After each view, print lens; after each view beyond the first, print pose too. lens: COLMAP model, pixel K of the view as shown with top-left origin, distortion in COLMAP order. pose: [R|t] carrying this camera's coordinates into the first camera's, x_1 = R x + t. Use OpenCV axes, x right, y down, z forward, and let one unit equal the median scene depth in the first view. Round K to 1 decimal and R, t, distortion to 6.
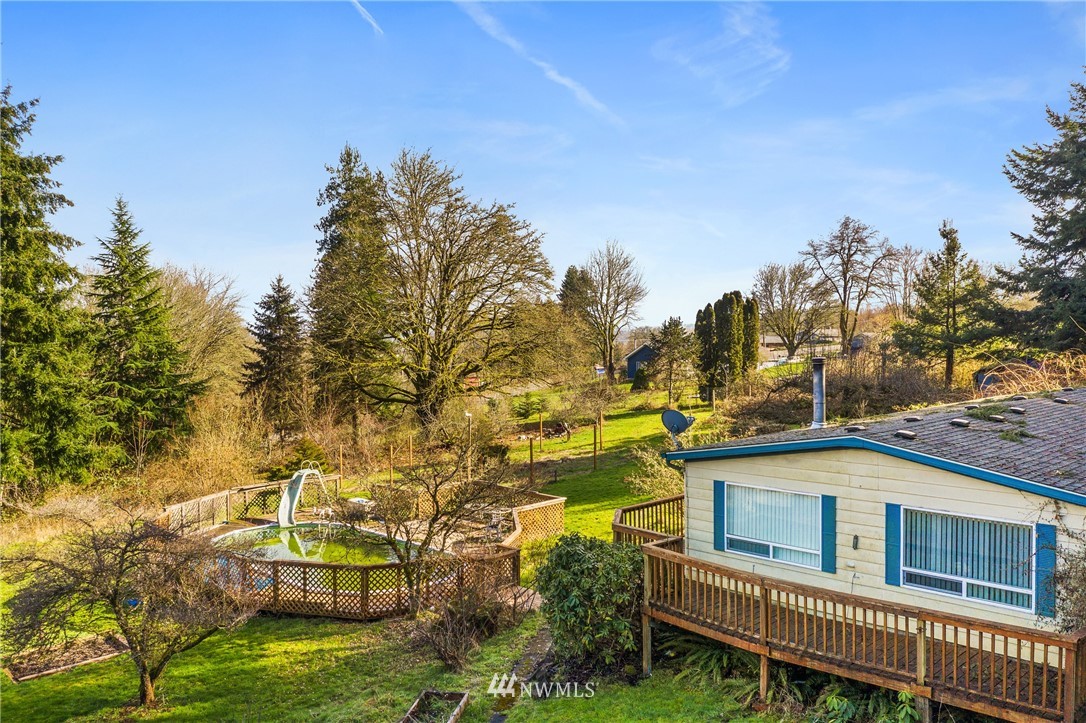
lens RADIAL K [[871.3, 0, 543.0], [0, 871.3, 361.5], [0, 0, 1]] dist [-0.003412, 0.001760]
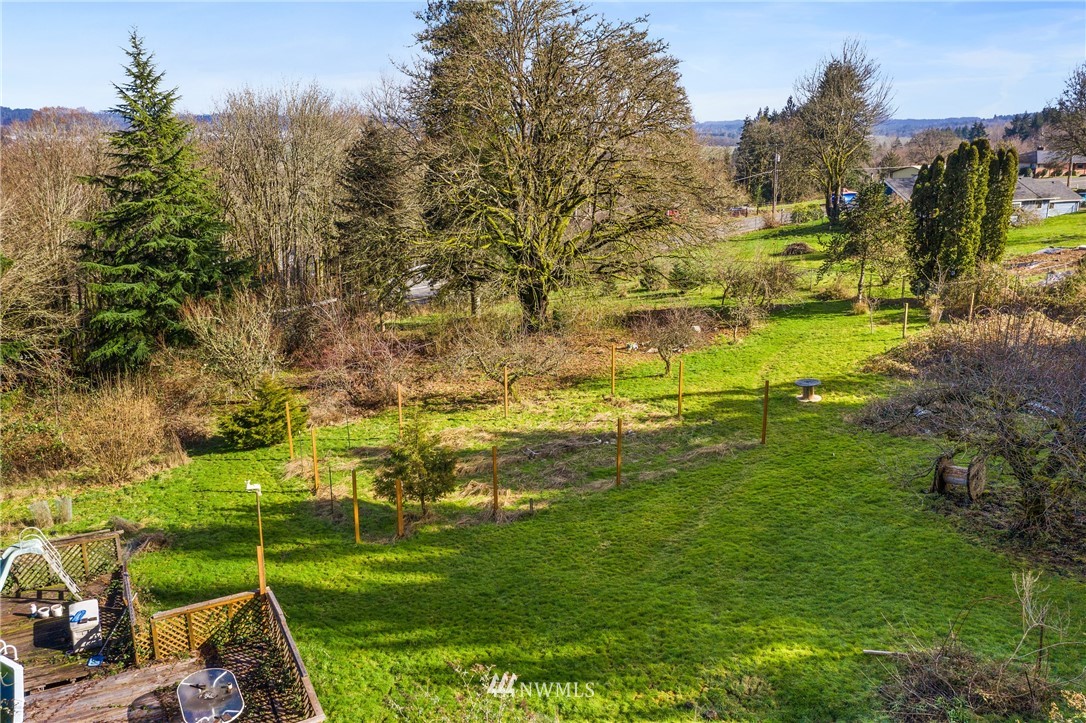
lens RADIAL K [[871.3, 0, 543.0], [0, 871.3, 361.5], [0, 0, 1]] dist [-0.003412, 0.001760]
pose [[0.952240, 0.082182, -0.294082, 0.111234], [-0.011357, 0.971966, 0.234846, -0.067767], [0.305138, -0.220290, 0.926479, 0.238900]]
